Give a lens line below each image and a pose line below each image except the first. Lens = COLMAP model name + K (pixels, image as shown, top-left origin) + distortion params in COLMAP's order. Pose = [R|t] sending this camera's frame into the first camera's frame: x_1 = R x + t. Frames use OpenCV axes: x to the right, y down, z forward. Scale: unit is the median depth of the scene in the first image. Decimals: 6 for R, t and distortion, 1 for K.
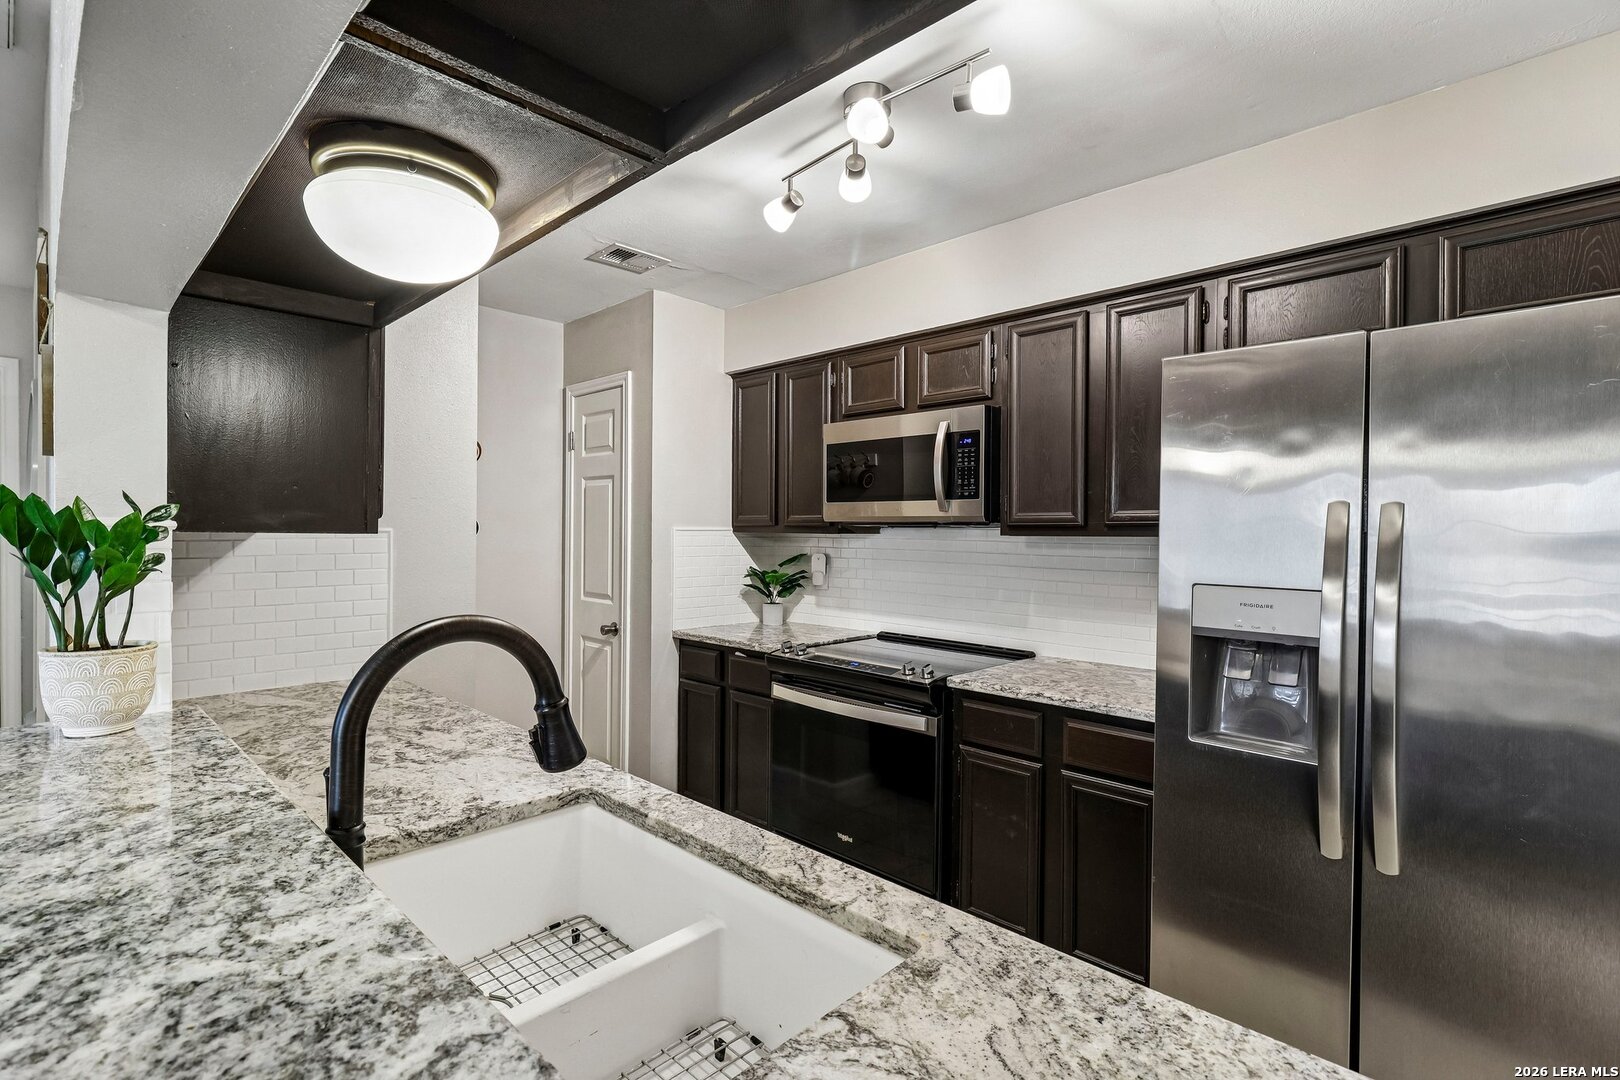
lens RADIAL K [[749.3, 0, 810.0], [0, 749.3, 531.9], [0, 0, 1]] dist [0.002323, 0.000018]
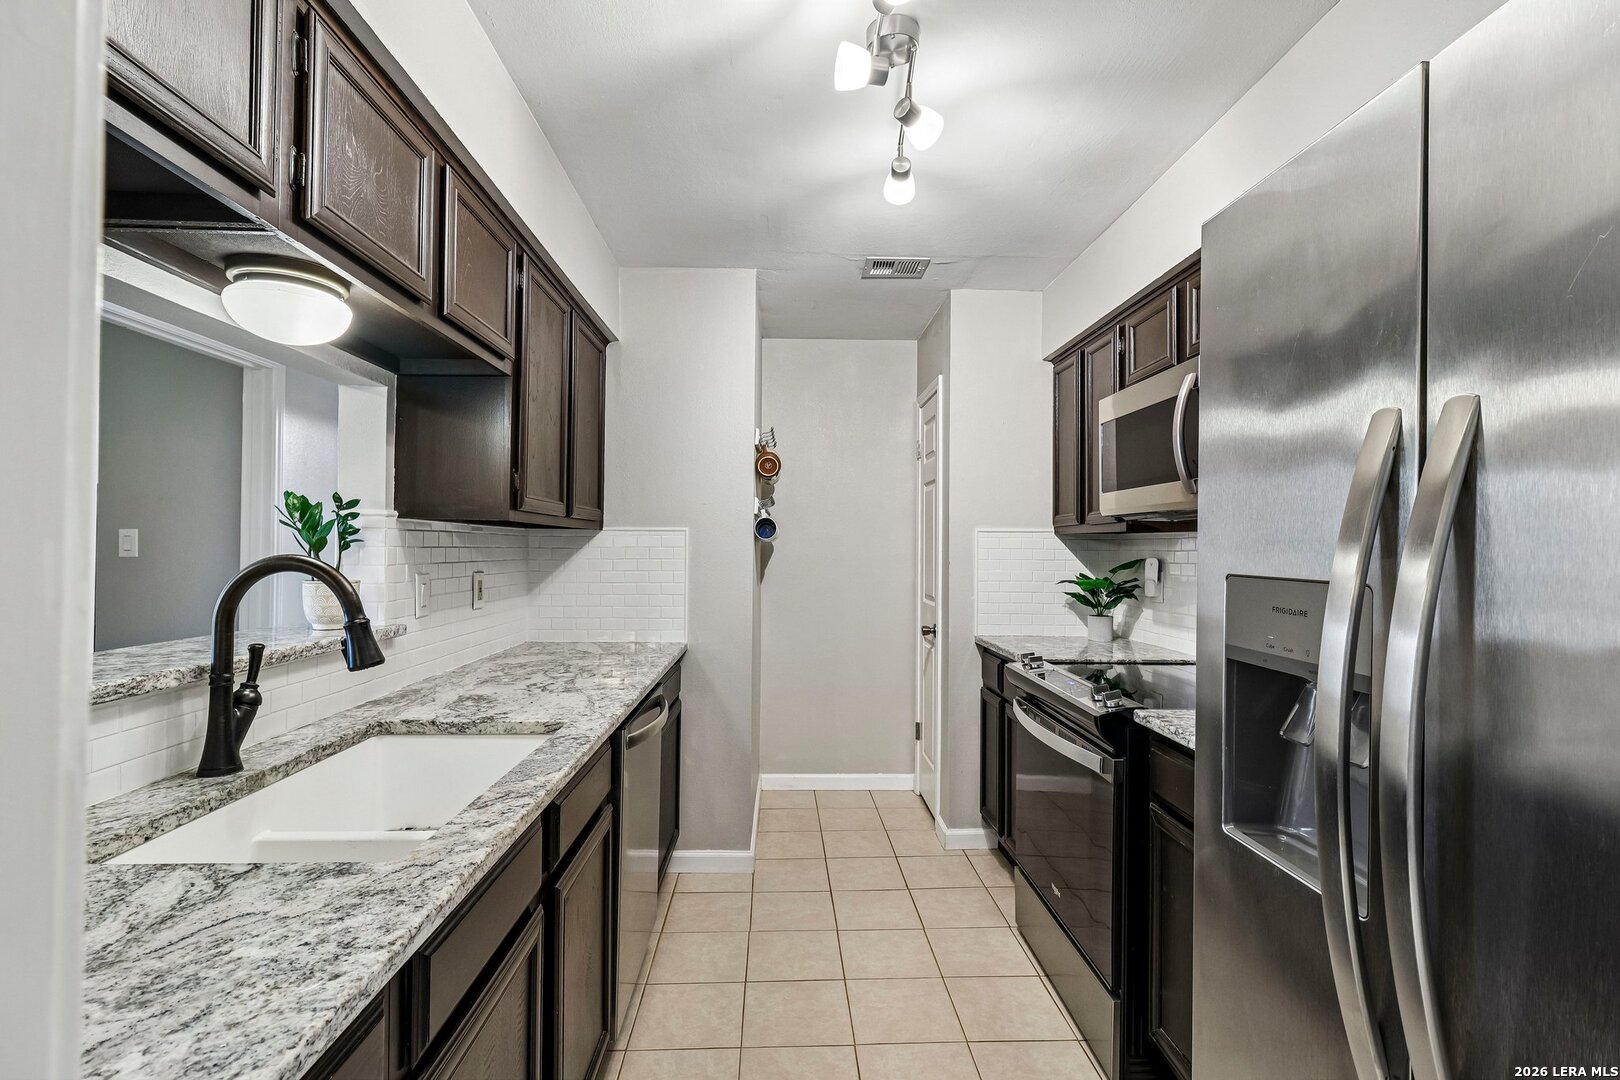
lens RADIAL K [[750.4, 0, 808.9], [0, 750.4, 534.7], [0, 0, 1]] dist [0.001111, -0.000709]
pose [[0.718148, -0.014929, -0.695730, 0.402437], [-0.002556, 0.999707, -0.024091, 0.030573], [0.695886, 0.019079, 0.717899, 0.186535]]
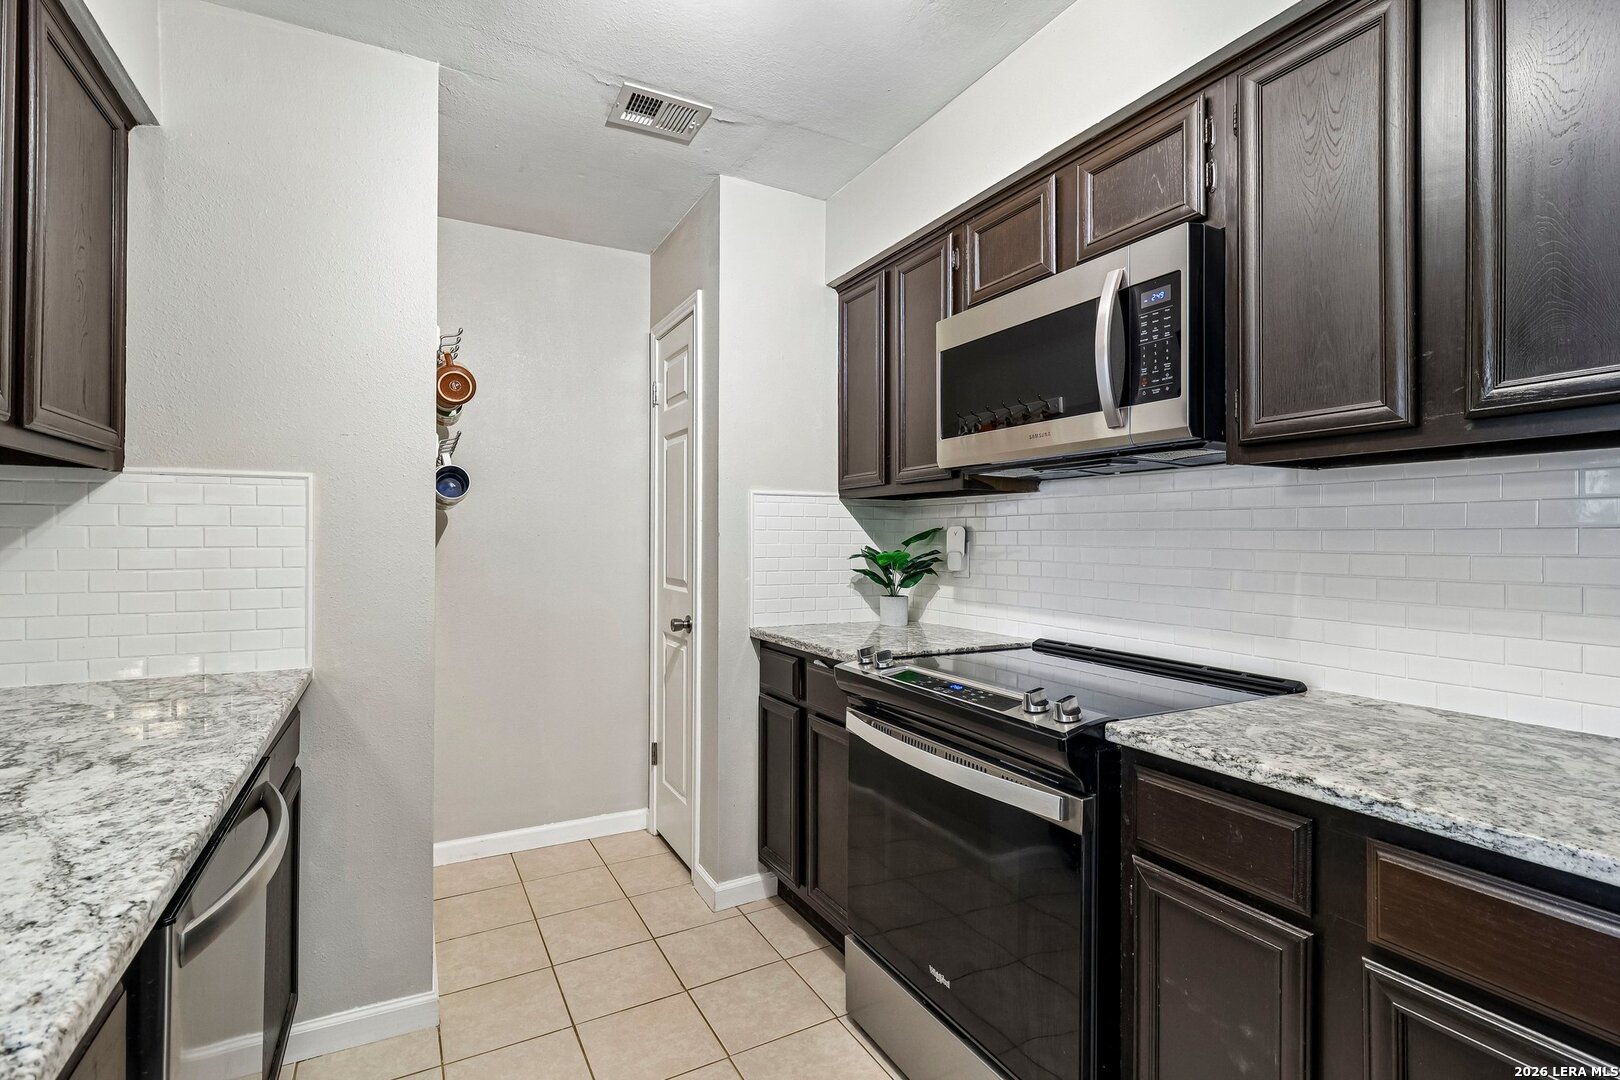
lens RADIAL K [[750.4, 0, 808.9], [0, 750.4, 534.7], [0, 0, 1]] dist [0.001111, -0.000709]
pose [[0.951375, -0.008014, -0.307932, 0.124552], [0.005005, 0.999932, -0.010562, 0.055695], [0.307996, 0.008507, 0.951350, 0.363976]]
